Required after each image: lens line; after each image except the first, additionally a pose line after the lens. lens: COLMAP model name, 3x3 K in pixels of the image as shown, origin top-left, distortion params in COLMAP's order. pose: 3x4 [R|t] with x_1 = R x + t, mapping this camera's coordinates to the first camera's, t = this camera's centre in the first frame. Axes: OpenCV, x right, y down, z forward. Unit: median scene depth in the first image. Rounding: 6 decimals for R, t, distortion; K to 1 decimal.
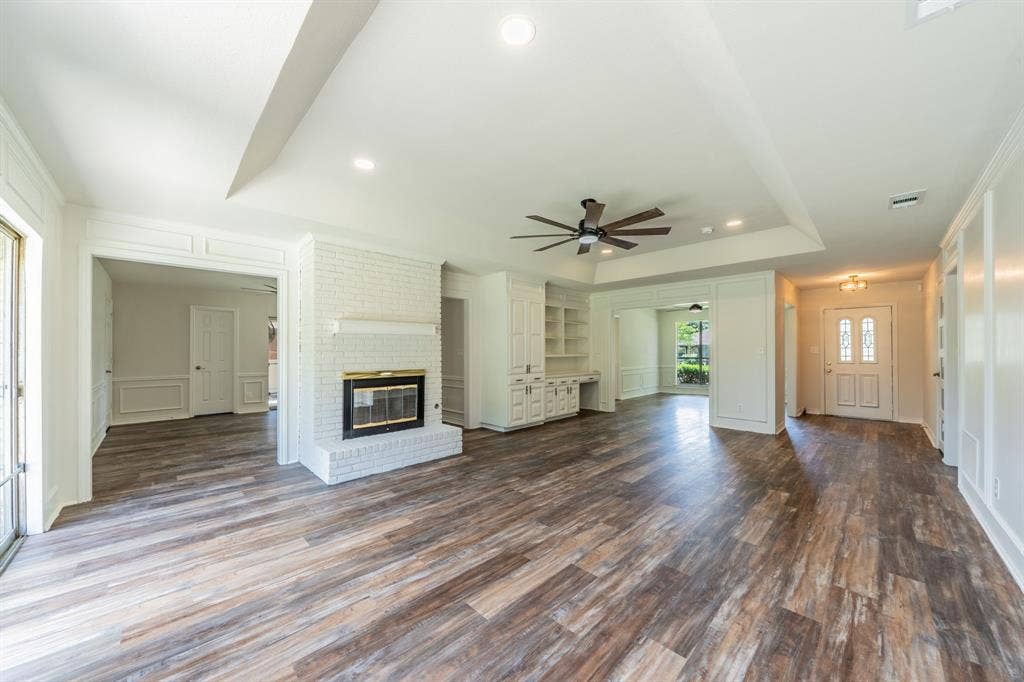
lens RADIAL K [[363.3, 0, 495.4], [0, 363.3, 351.7], [0, 0, 1]] dist [-0.003450, -0.000074]
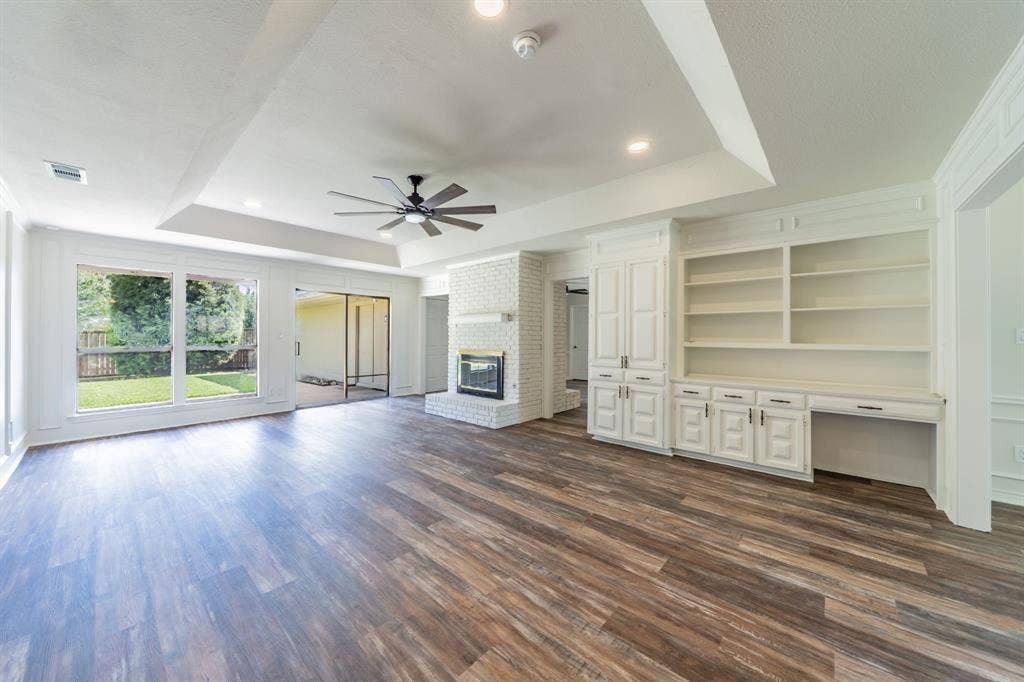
lens RADIAL K [[363.3, 0, 509.5], [0, 363.3, 336.0], [0, 0, 1]] dist [-0.003450, -0.000074]
pose [[0.084958, 0.000191, -0.996384, 1.549205], [-0.005505, 0.999985, -0.000277, 0.000197], [0.996369, 0.005509, 0.084958, 1.476216]]
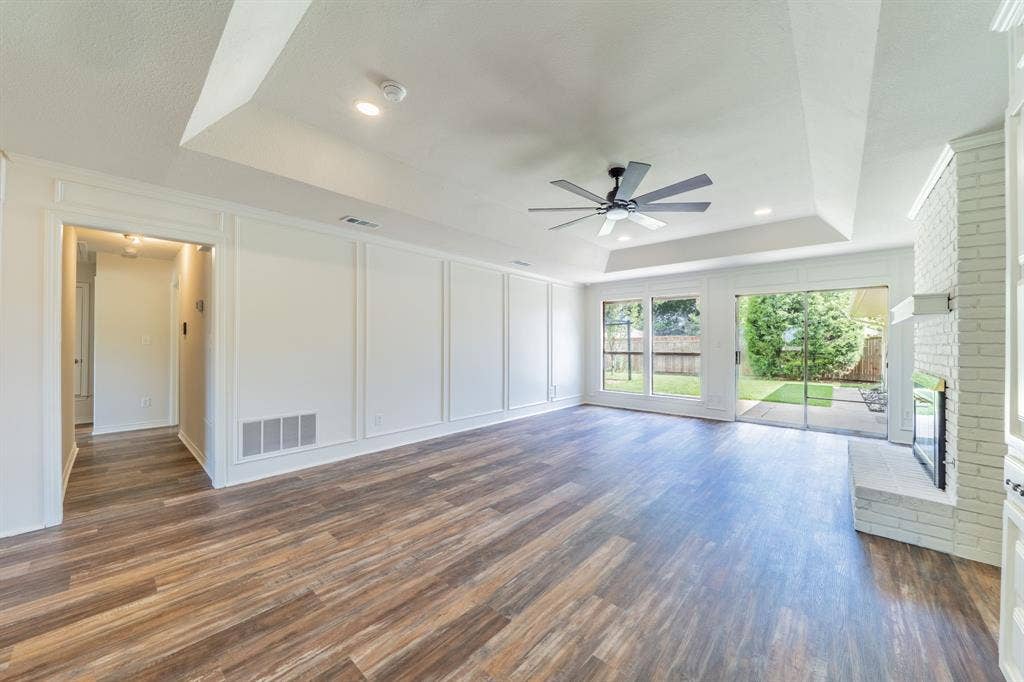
lens RADIAL K [[363.3, 0, 517.3], [0, 363.3, 340.4], [0, 0, 1]] dist [-0.003450, -0.000074]
pose [[-0.995707, -0.002816, -0.092516, 0.725840], [-0.002394, 0.999986, -0.004681, -0.002695], [0.092528, -0.004440, -0.995700, 2.328006]]
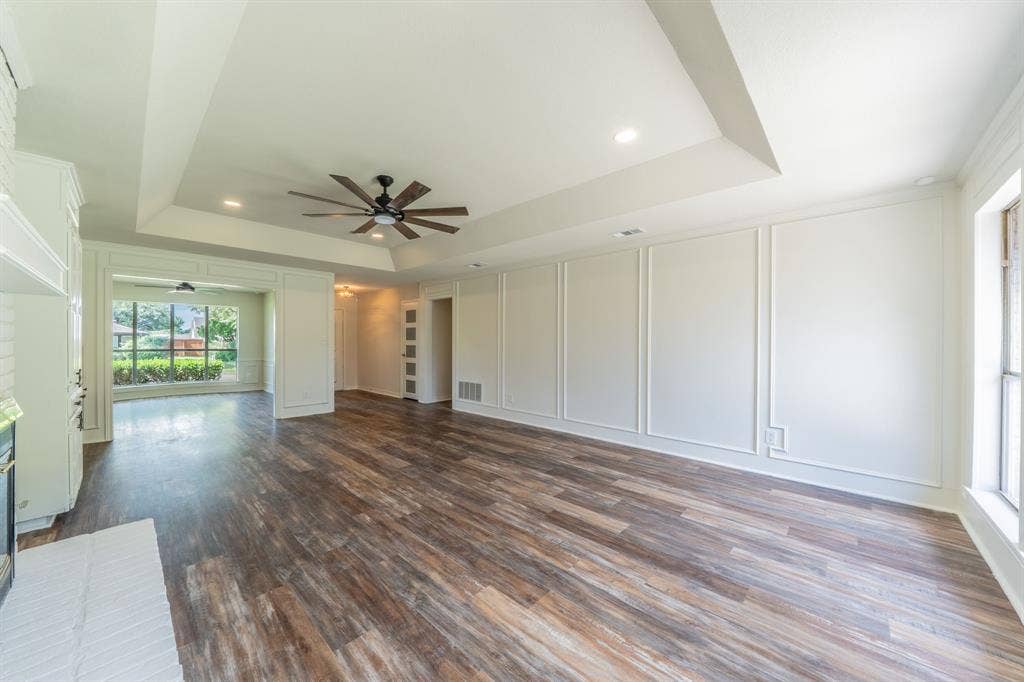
lens RADIAL K [[363.3, 0, 514.6], [0, 363.3, 343.2], [0, 0, 1]] dist [-0.003450, -0.000074]
pose [[-0.067157, -0.003070, 0.997738, -0.862273], [-0.000952, 0.999995, 0.003013, -0.000126], [-0.997742, -0.000747, -0.067160, 0.927444]]
